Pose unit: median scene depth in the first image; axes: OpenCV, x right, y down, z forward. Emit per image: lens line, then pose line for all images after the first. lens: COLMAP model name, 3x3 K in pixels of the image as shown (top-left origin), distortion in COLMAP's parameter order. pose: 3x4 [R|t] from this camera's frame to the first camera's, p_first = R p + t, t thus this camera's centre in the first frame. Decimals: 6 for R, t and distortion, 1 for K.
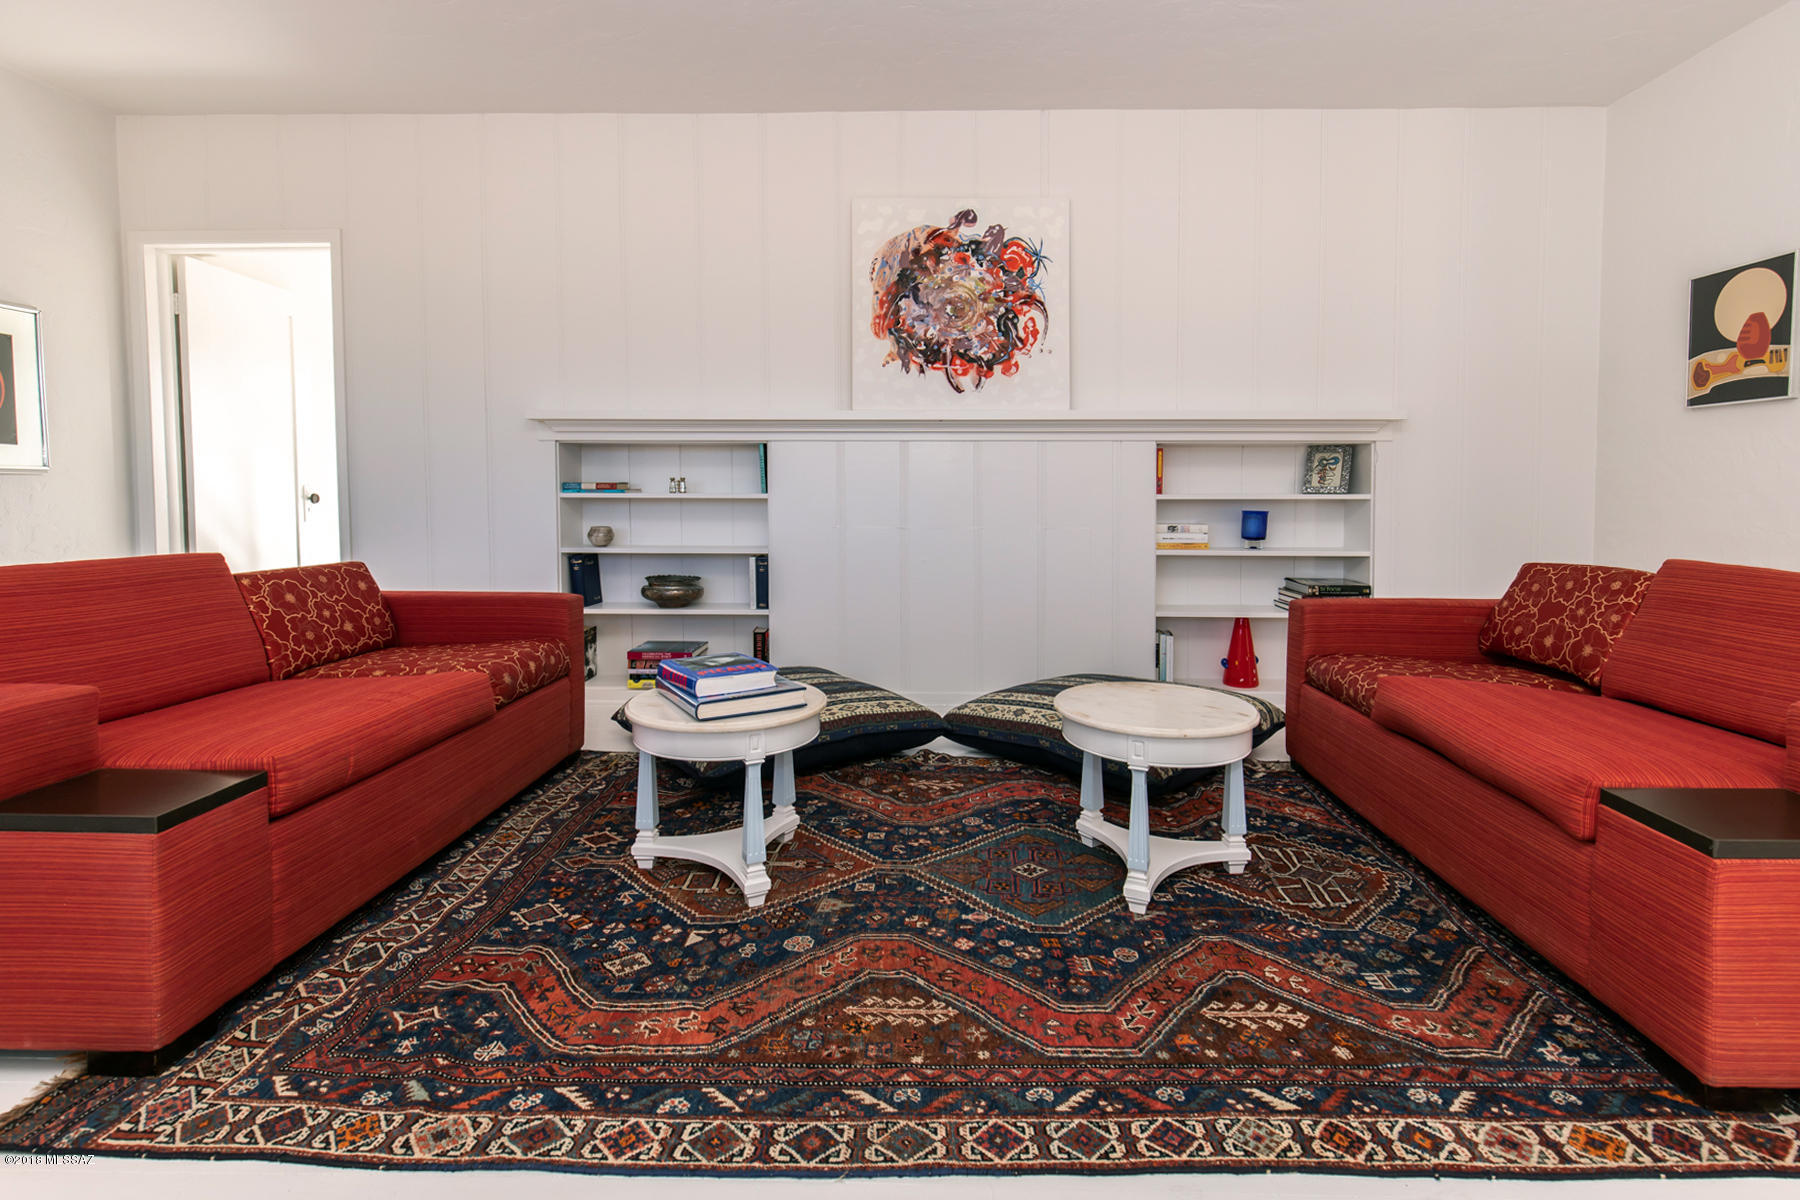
lens RADIAL K [[799.1, 0, 909.3], [0, 799.1, 527.3], [0, 0, 1]] dist [0.003134, 0.000097]
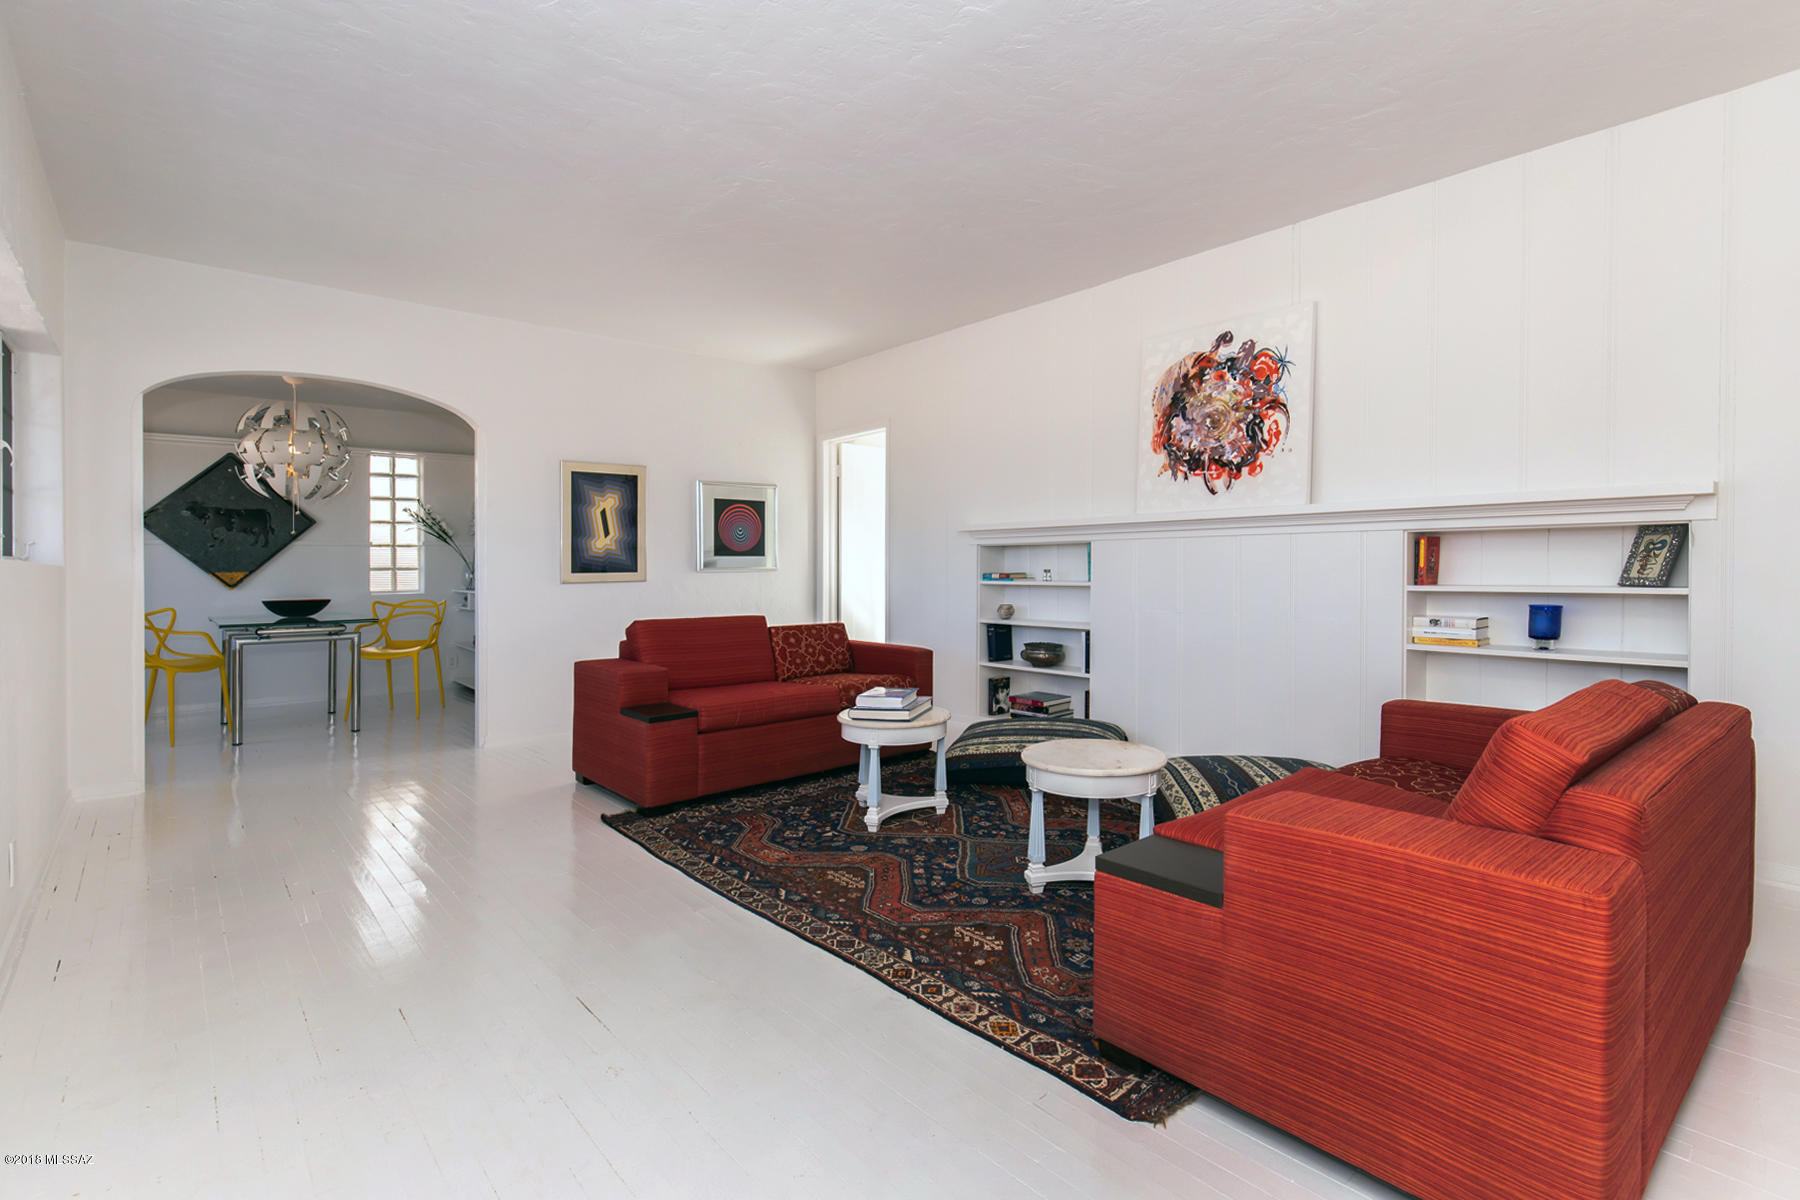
lens RADIAL K [[853.7, 0, 992.8], [0, 853.7, 568.0], [0, 0, 1]] dist [0.001930, -0.000079]
pose [[0.709234, -0.005182, -0.704954, 0.691256], [-0.018166, 0.999507, -0.025624, -0.027832], [0.704739, 0.030980, 0.708790, -0.074041]]
